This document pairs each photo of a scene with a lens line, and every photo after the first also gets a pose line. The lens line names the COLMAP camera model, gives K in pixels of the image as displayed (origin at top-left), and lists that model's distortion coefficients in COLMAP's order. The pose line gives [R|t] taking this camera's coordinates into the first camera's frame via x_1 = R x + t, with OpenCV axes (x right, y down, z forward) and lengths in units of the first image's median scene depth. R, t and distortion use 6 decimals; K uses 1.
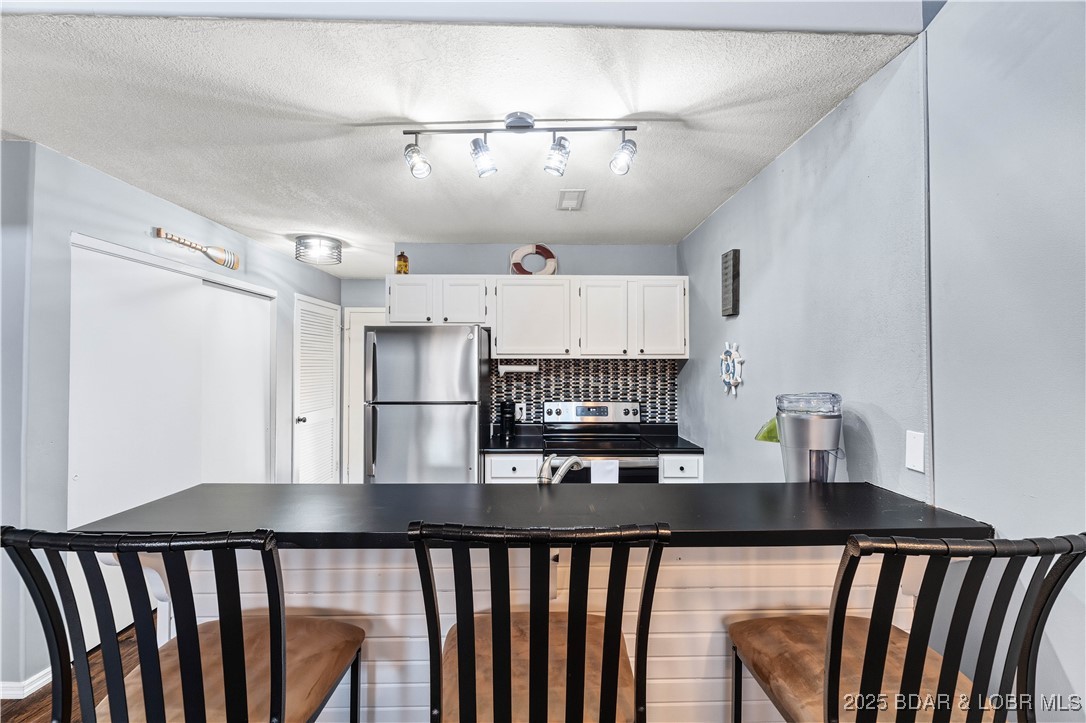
lens RADIAL K [[477.4, 0, 546.3], [0, 477.4, 361.5], [0, 0, 1]] dist [-0.008046, 0.000874]
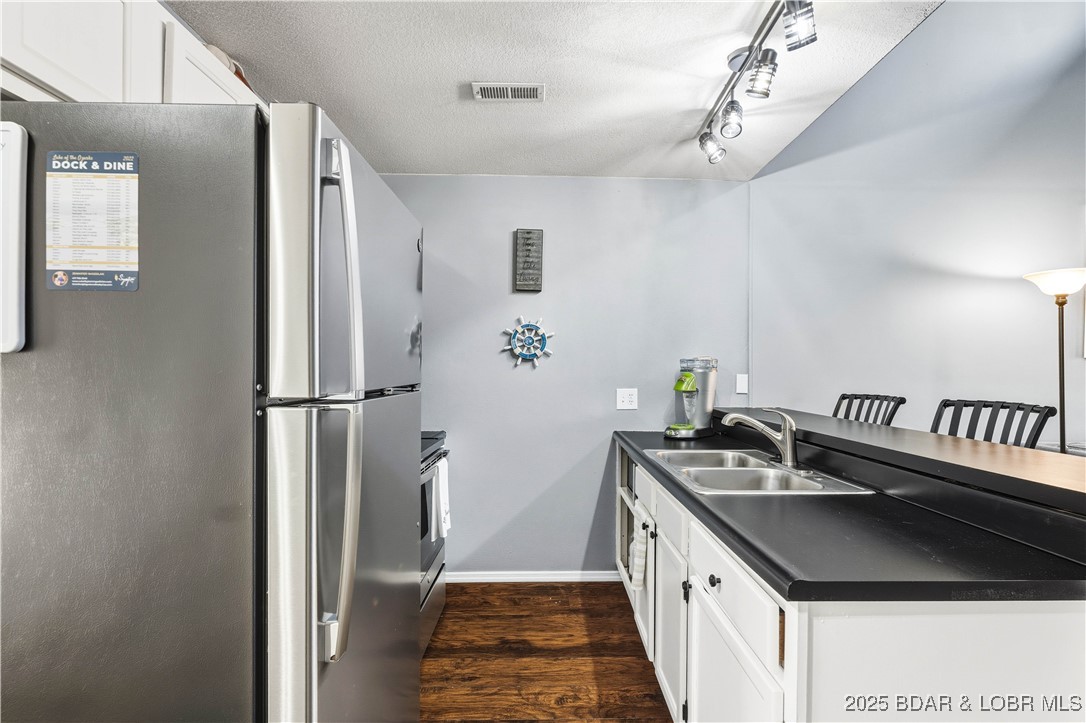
lens RADIAL K [[500.6, 0, 553.0], [0, 500.6, 374.1], [0, 0, 1]] dist [-0.009050, 0.000339]
pose [[-0.000655, -0.012237, 0.999925, -0.546833], [-0.020636, 0.999712, 0.012221, 0.054360], [-0.999787, -0.020626, -0.000908, 0.725065]]
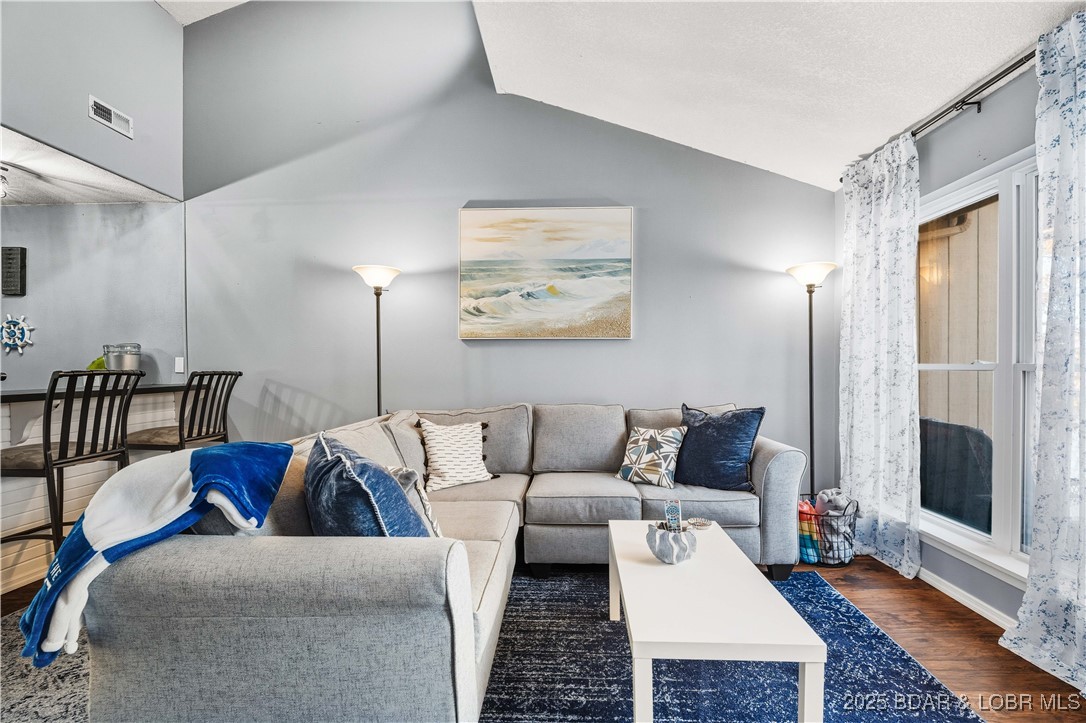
lens RADIAL K [[483.6, 0, 548.8], [0, 483.6, 369.3], [0, 0, 1]] dist [-0.008139, 0.000659]
pose [[0.059975, -0.009225, 0.998157, -0.672044], [-0.007529, 0.999925, 0.009694, 0.068490], [-0.998171, -0.008096, 0.059901, -0.453000]]
